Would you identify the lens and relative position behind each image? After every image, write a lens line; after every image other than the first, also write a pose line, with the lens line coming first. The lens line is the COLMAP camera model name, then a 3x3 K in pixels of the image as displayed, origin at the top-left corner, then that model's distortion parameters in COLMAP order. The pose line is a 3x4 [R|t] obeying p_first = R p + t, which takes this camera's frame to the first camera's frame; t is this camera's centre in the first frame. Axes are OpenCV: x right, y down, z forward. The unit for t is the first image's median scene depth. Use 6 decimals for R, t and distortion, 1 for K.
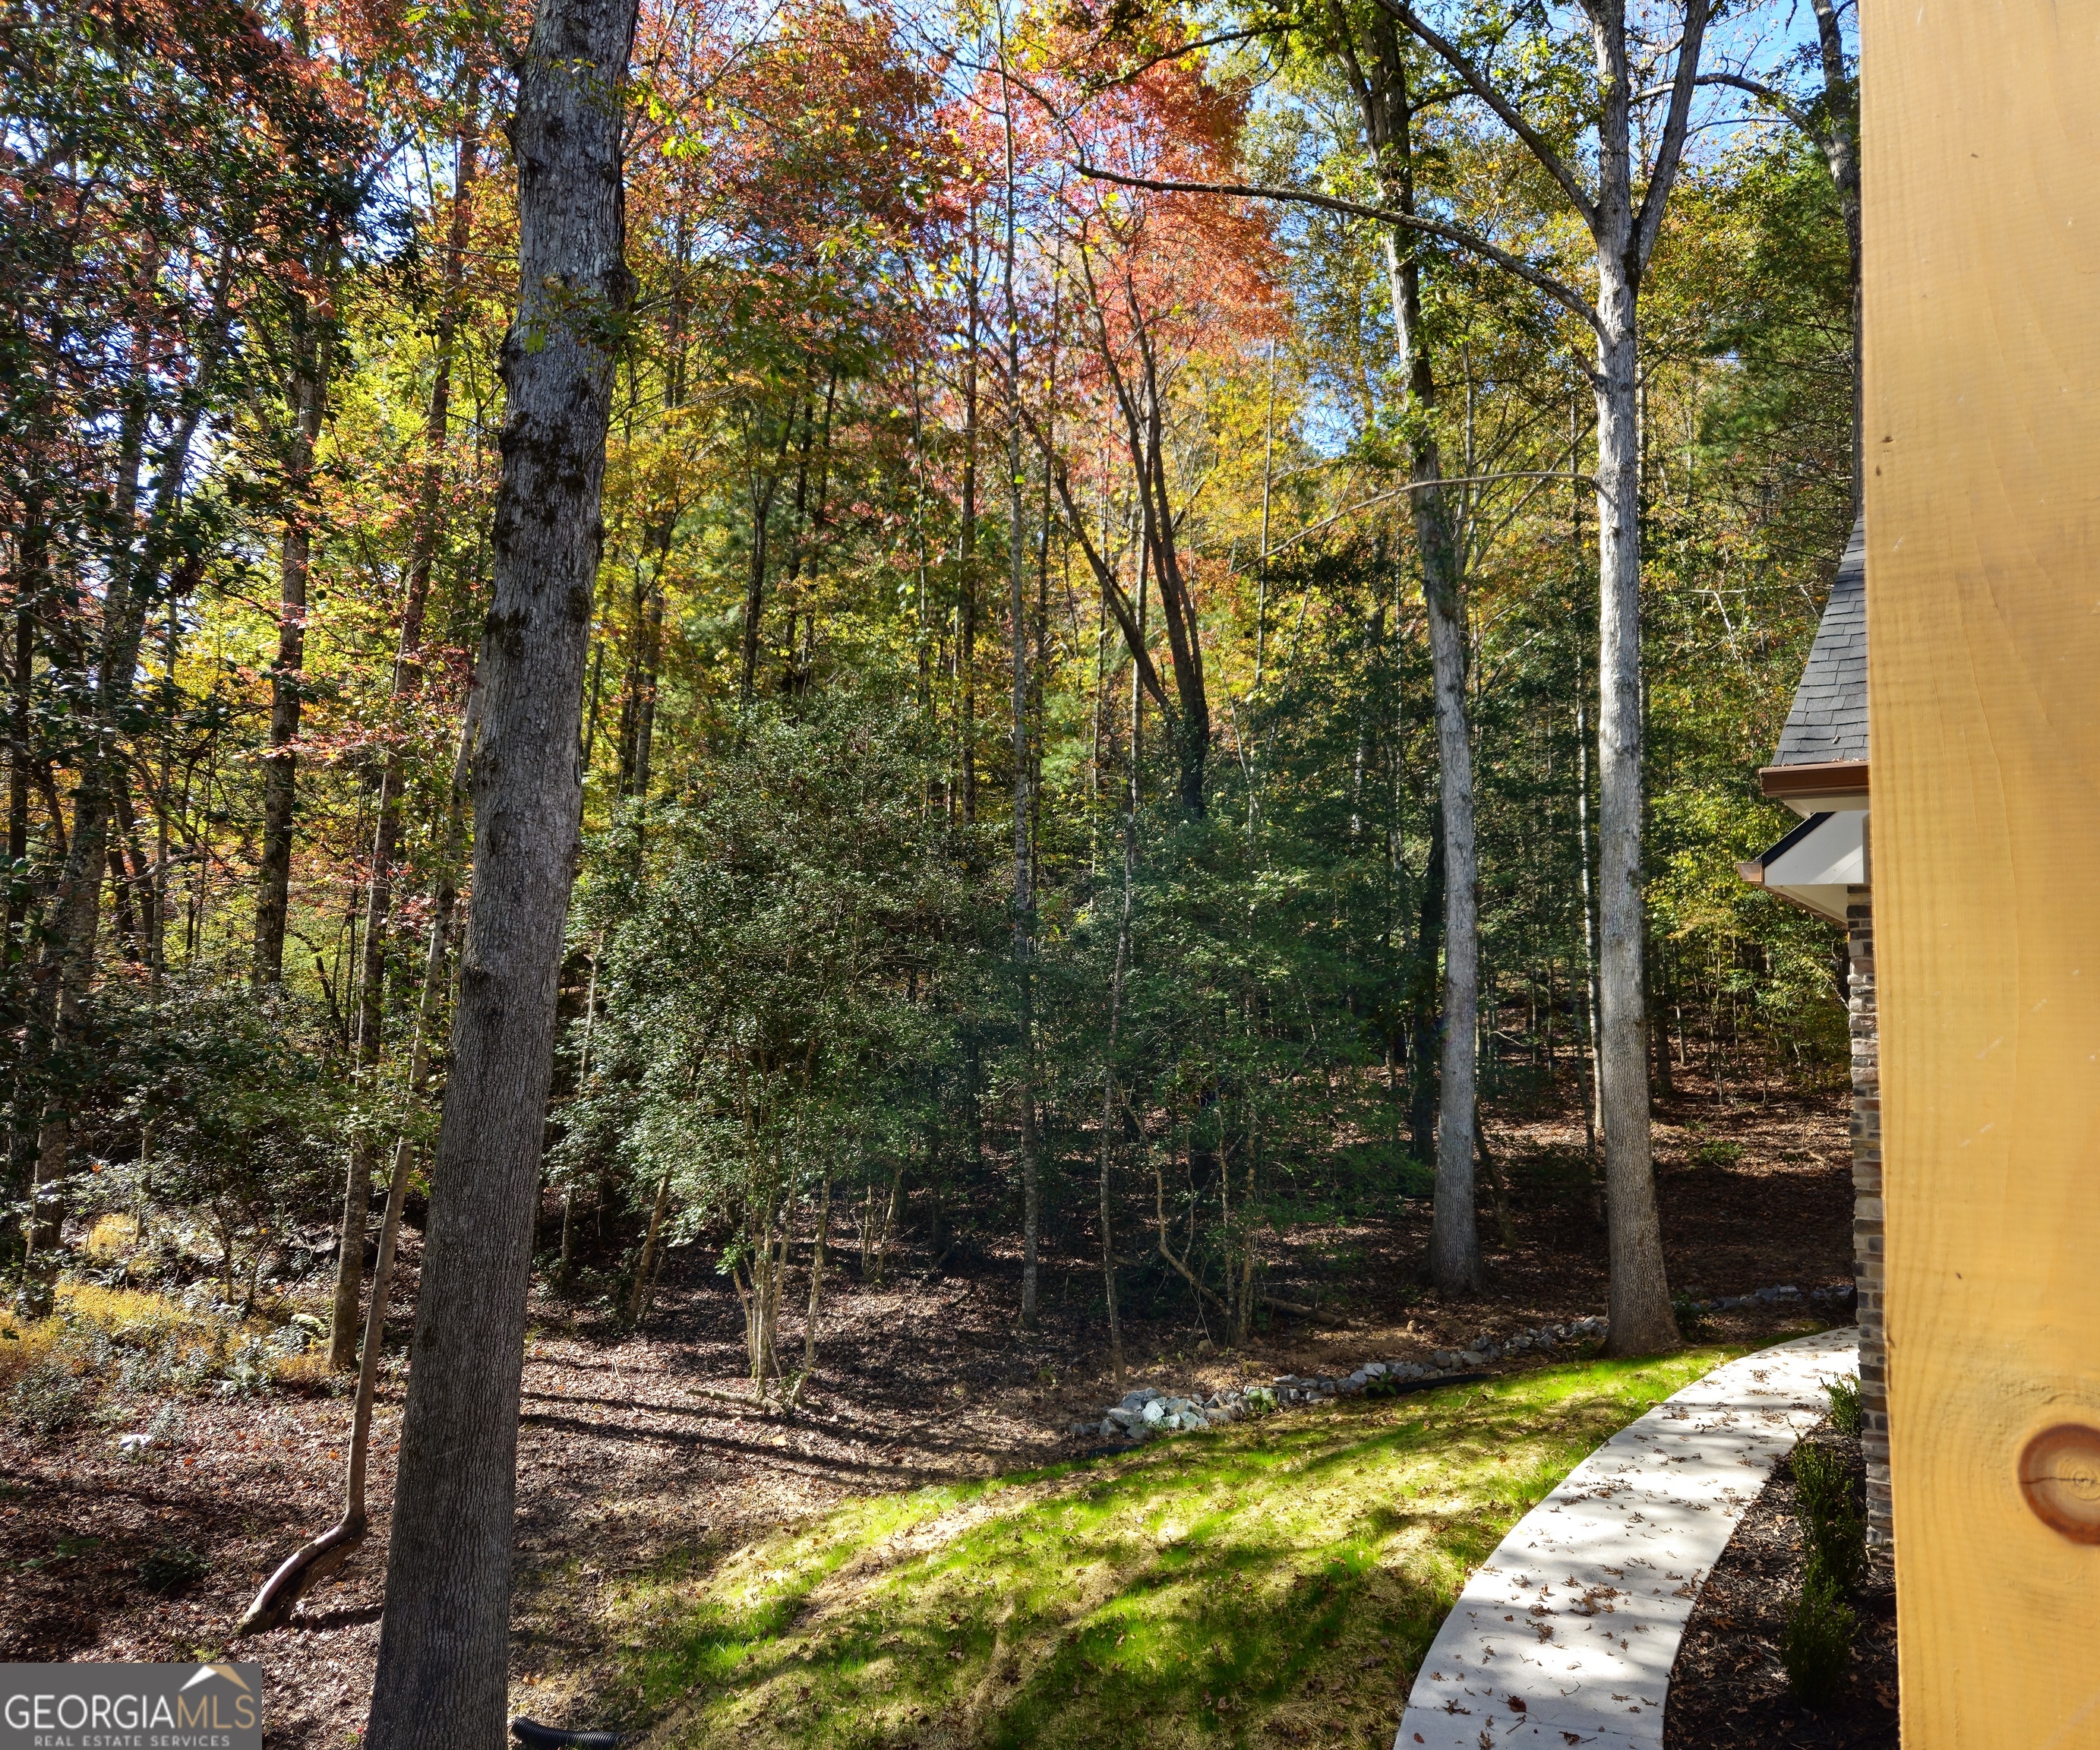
lens RADIAL K [[1606.0, 0, 966.4], [0, 1606.0, 873.1], [0, 0, 1]] dist [0.062969, -0.079024]
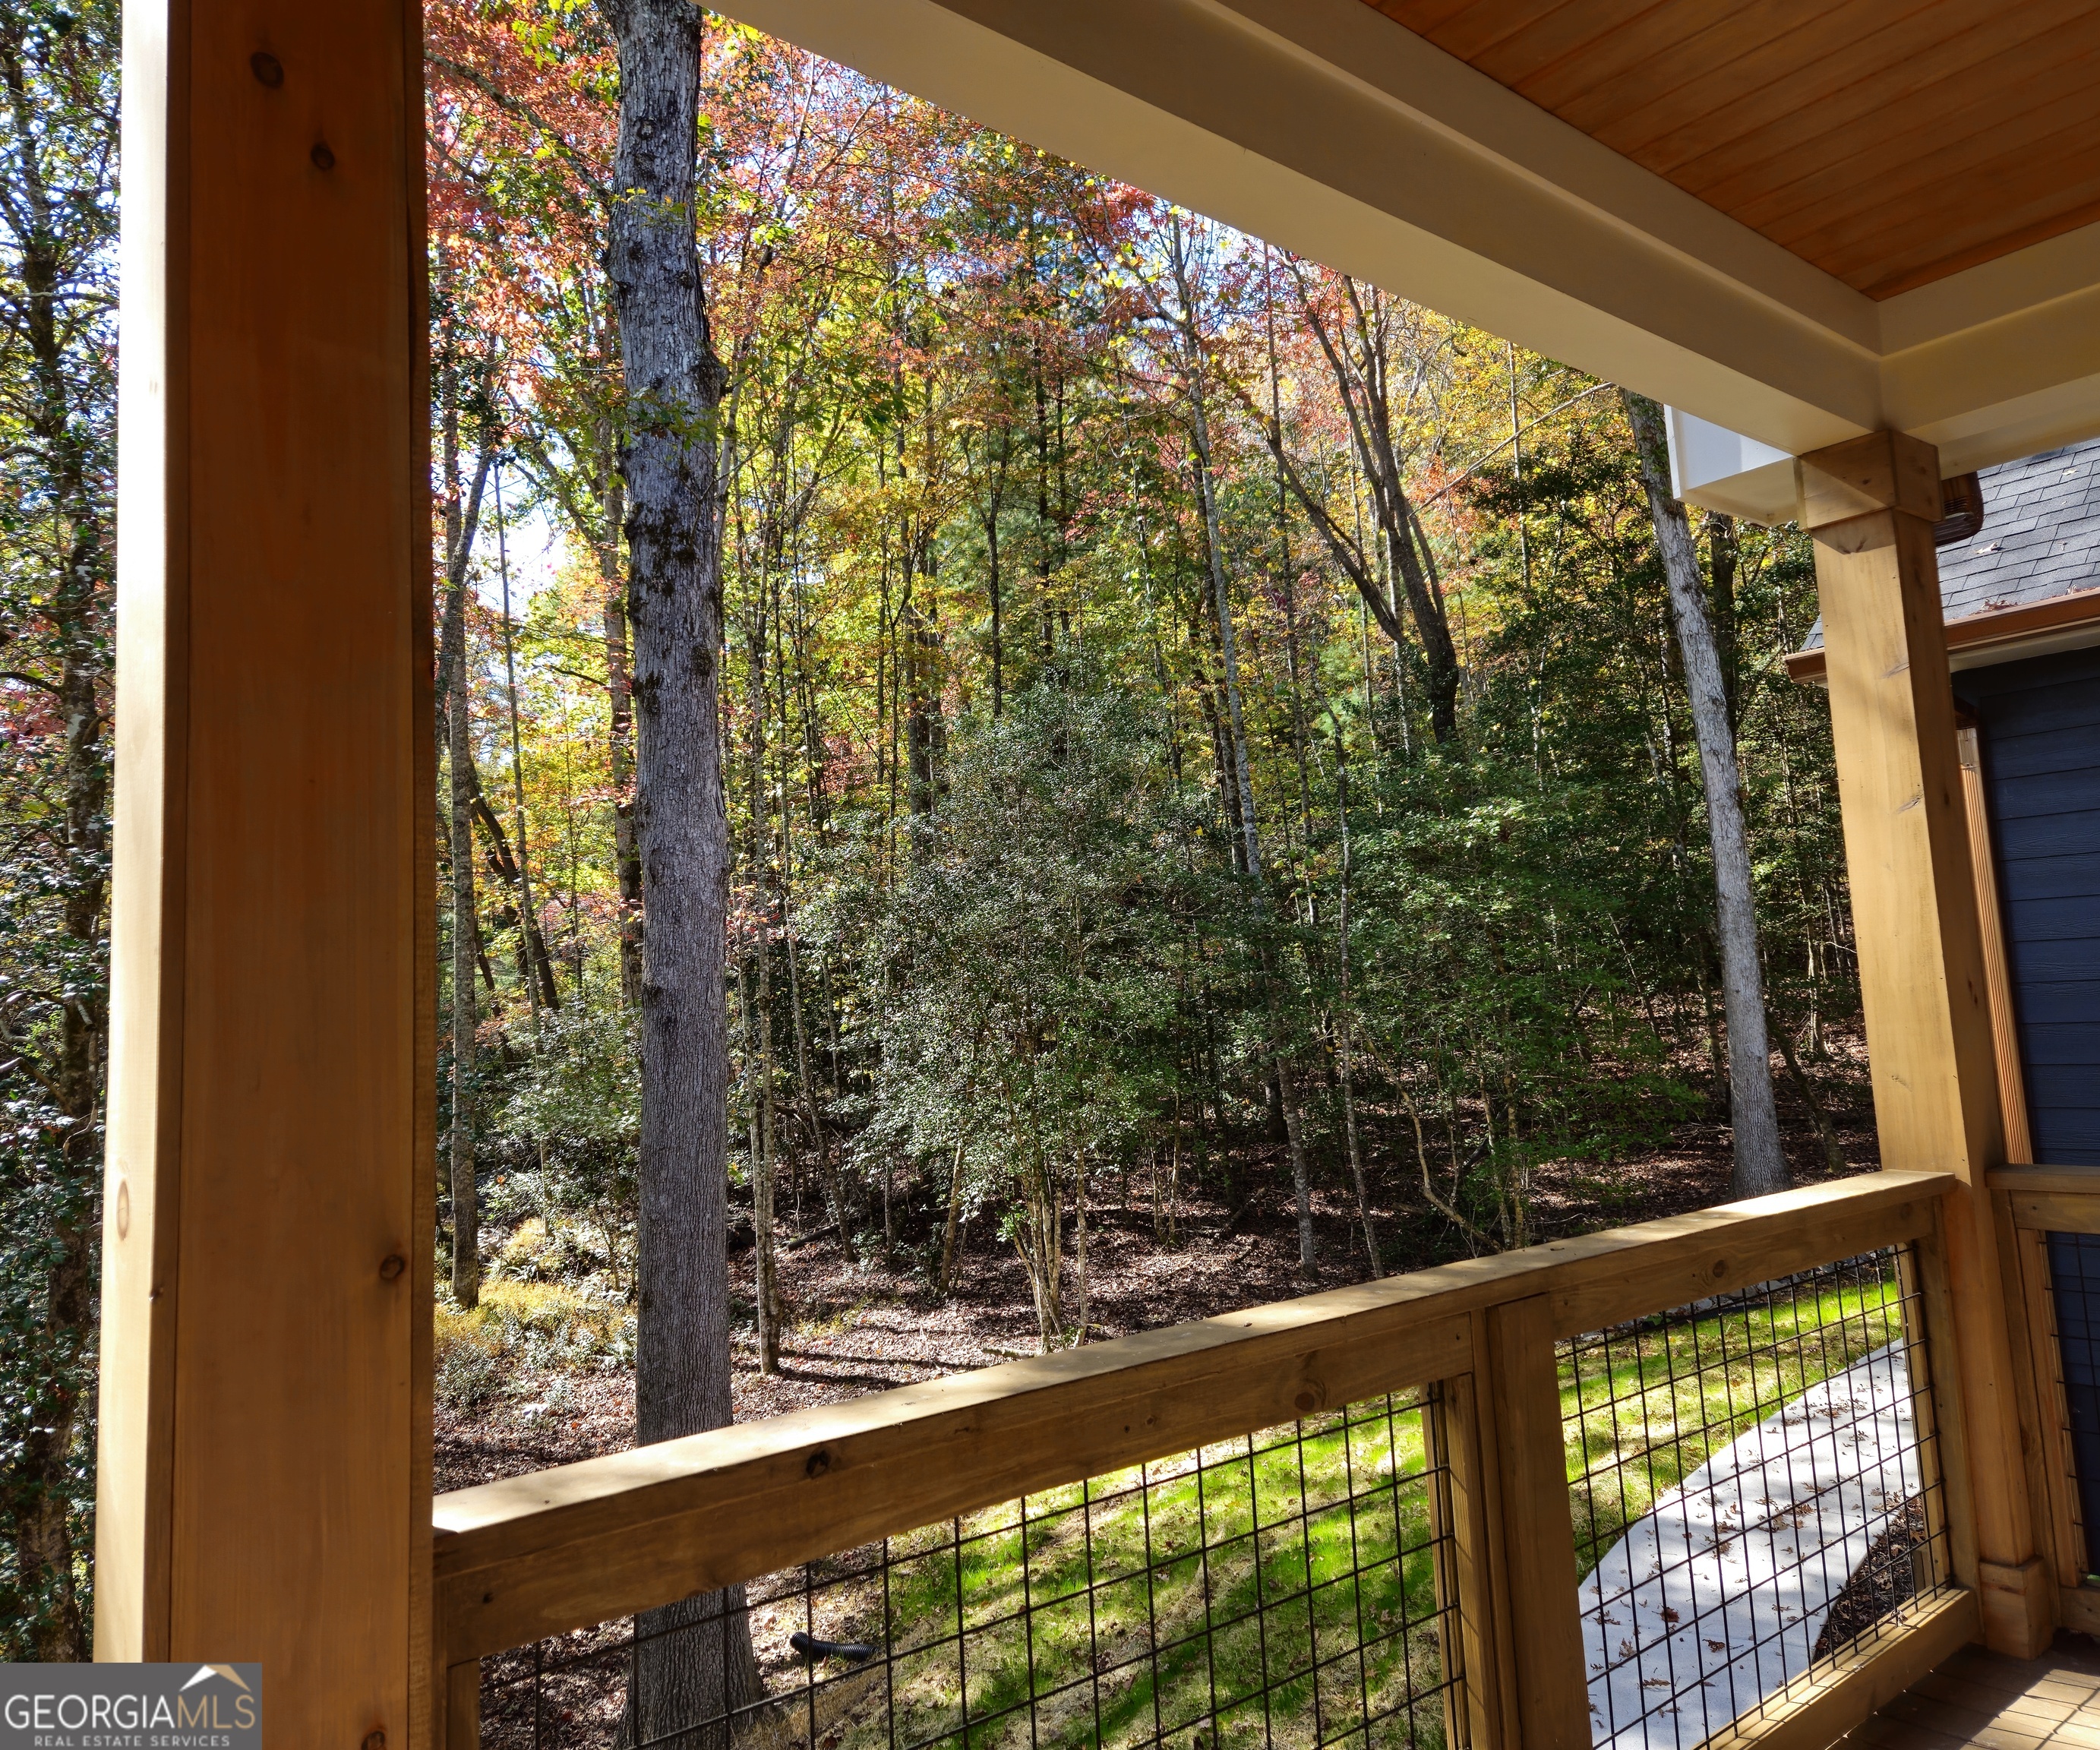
lens RADIAL K [[1606.0, 0, 966.4], [0, 1606.0, 873.1], [0, 0, 1]] dist [0.062969, -0.079024]
pose [[0.959983, -0.113306, -0.256113, 0.128088], [0.116591, 0.993177, -0.002373, 0.004854], [0.254634, -0.027583, 0.966644, -0.036725]]
